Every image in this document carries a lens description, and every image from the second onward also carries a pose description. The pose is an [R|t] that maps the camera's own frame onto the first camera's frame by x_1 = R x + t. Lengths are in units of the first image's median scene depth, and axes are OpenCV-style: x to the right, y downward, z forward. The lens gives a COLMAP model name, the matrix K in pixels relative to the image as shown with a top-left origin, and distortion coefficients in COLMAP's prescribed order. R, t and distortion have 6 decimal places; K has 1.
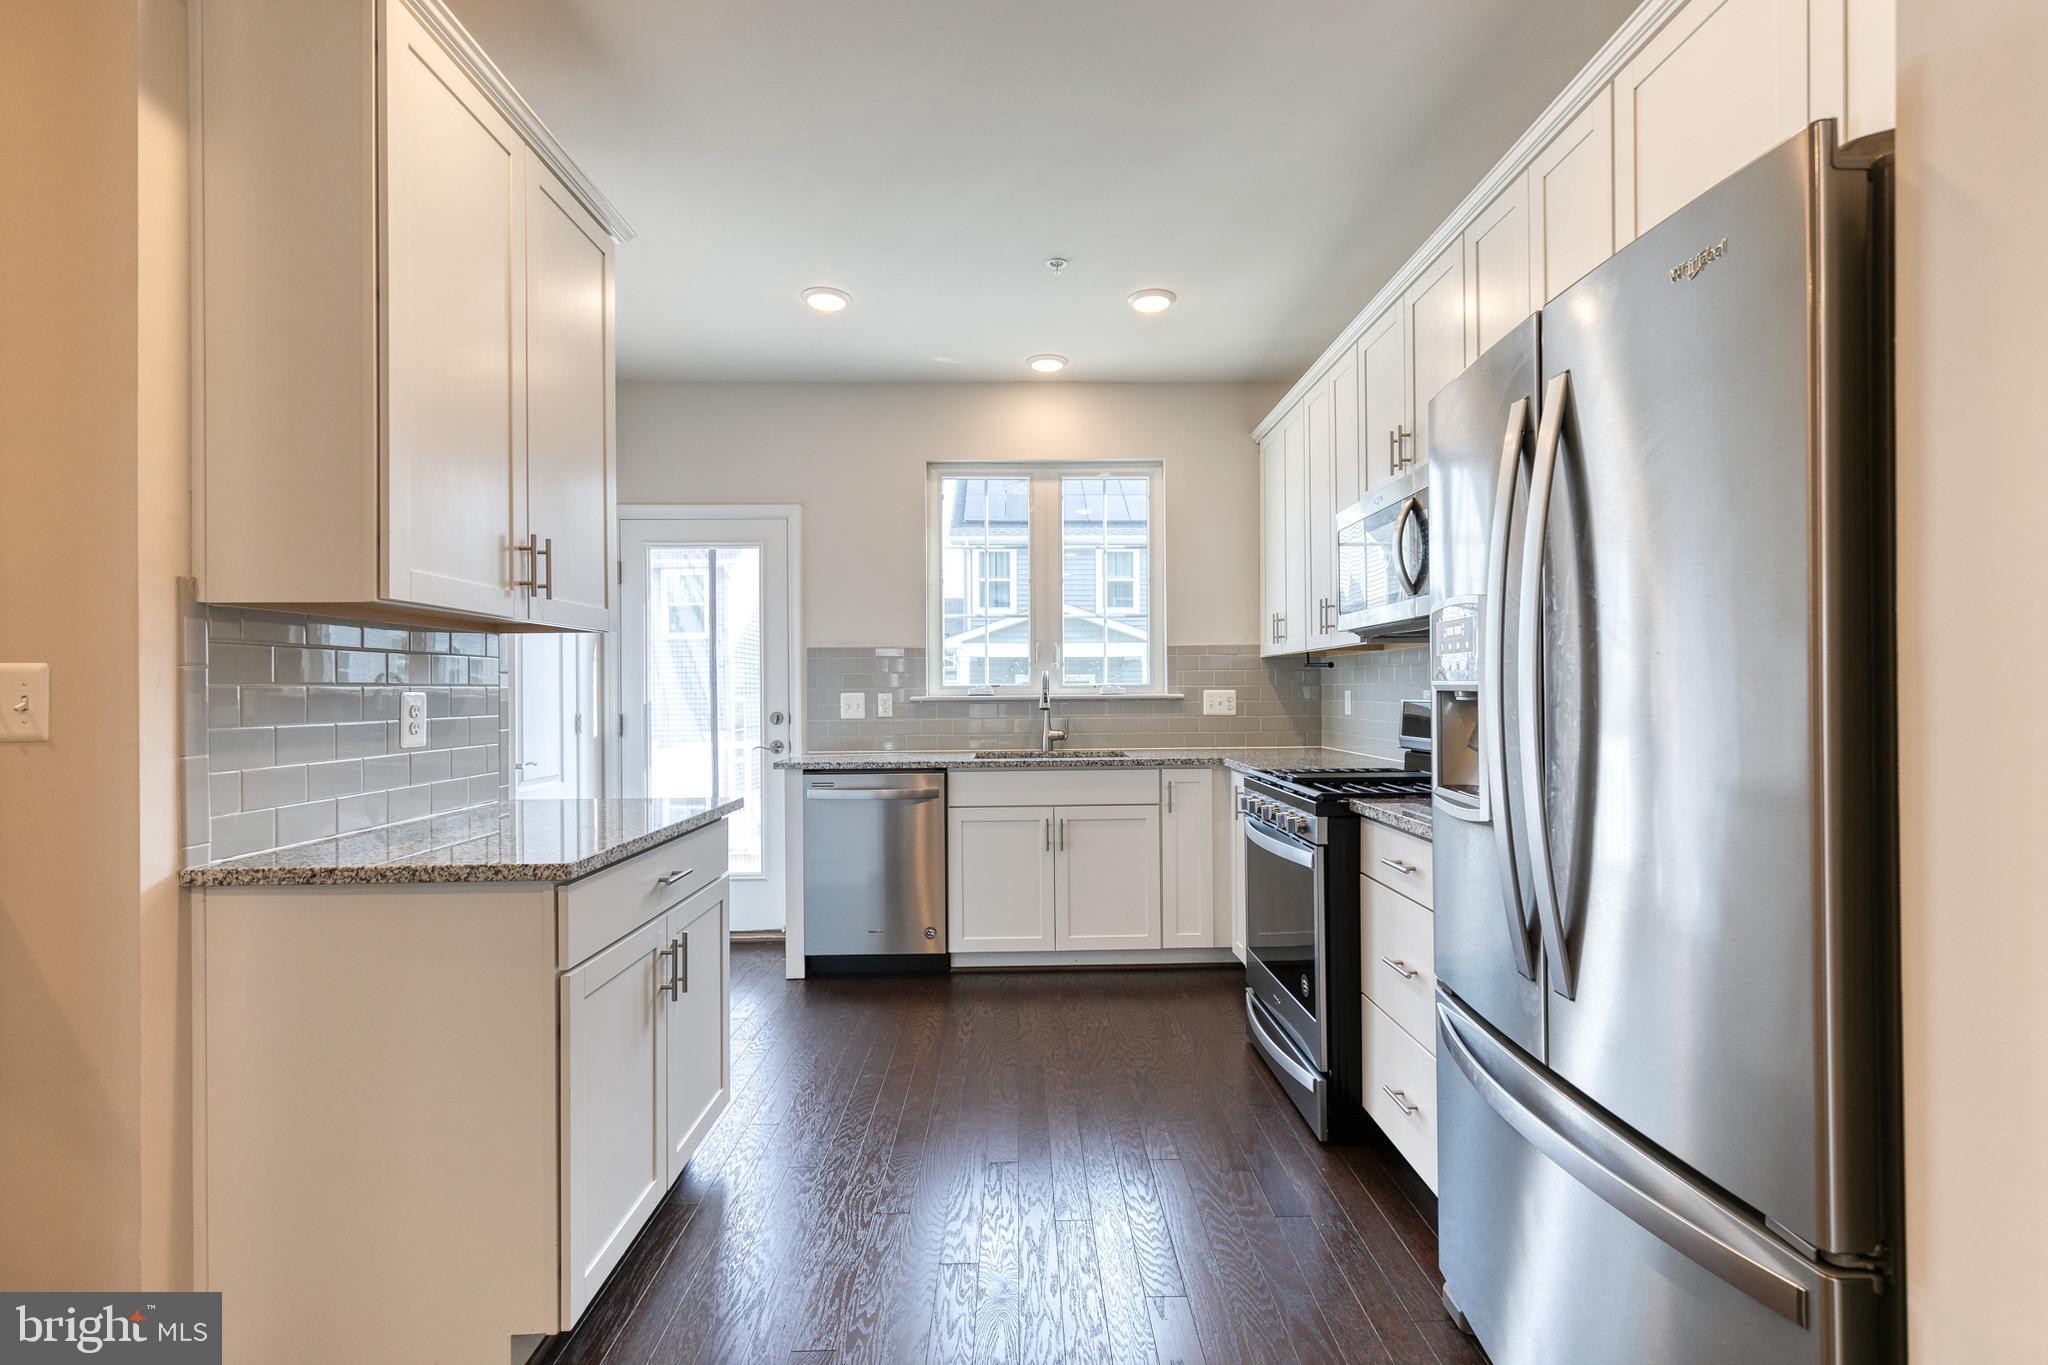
lens RADIAL K [[917.0, 0, 1046.1], [0, 917.0, 682.3], [0, 0, 1]] dist [0.010862, -0.000086]
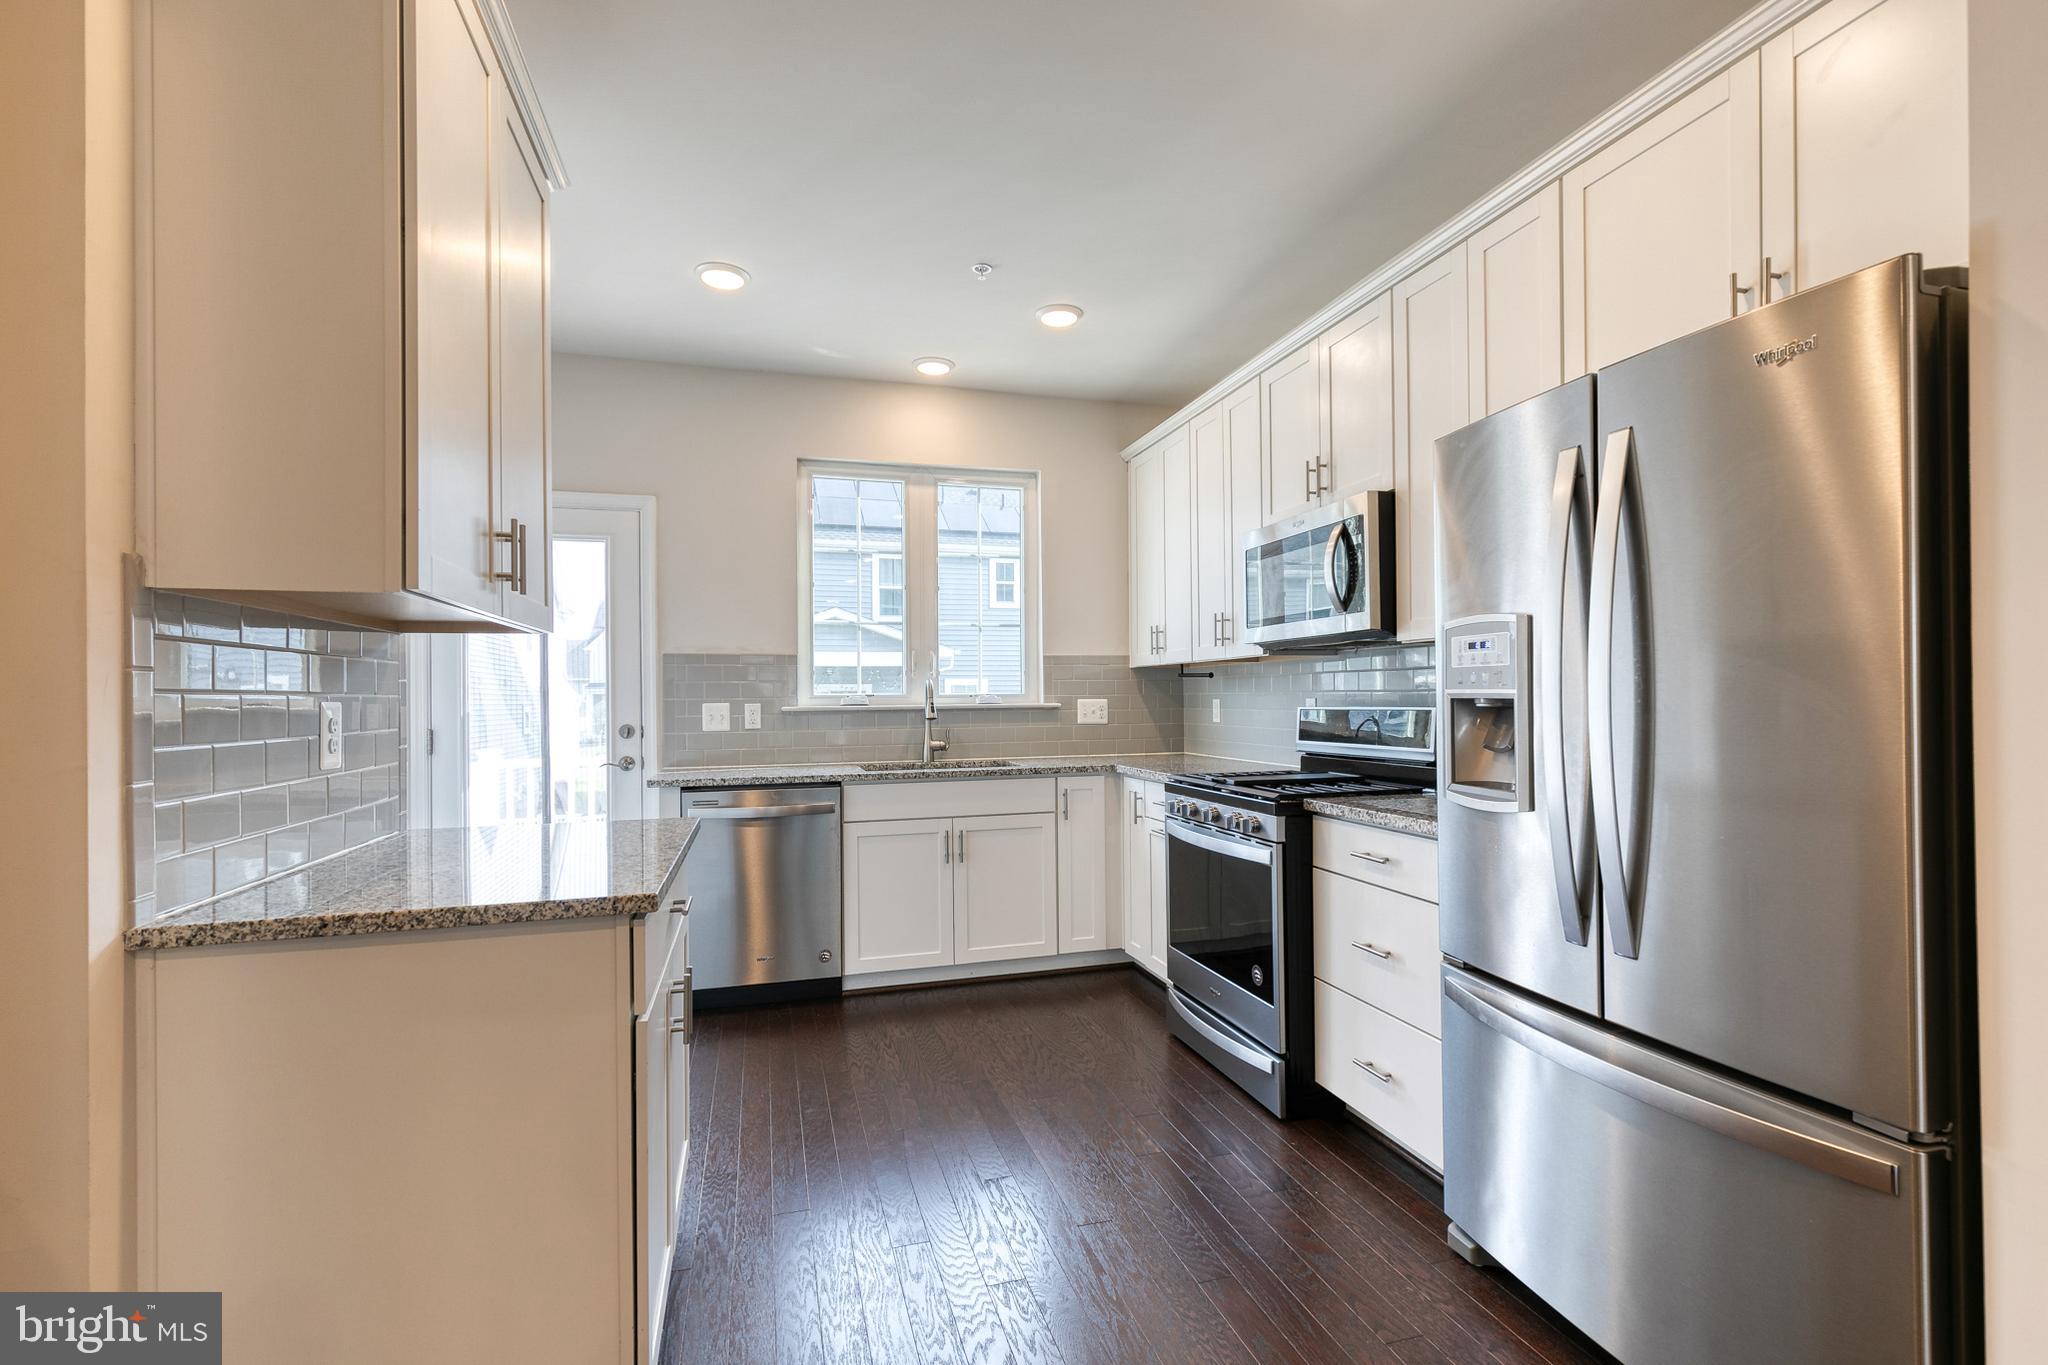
lens RADIAL K [[928.7, 0, 1038.1], [0, 928.7, 688.9], [0, 0, 1]] dist [0.013407, -0.001775]
pose [[0.965486, 0.001148, 0.260451, -0.163669], [-0.000156, 0.999993, -0.003830, 0.001043], [-0.260453, 0.003657, 0.965480, 0.014032]]
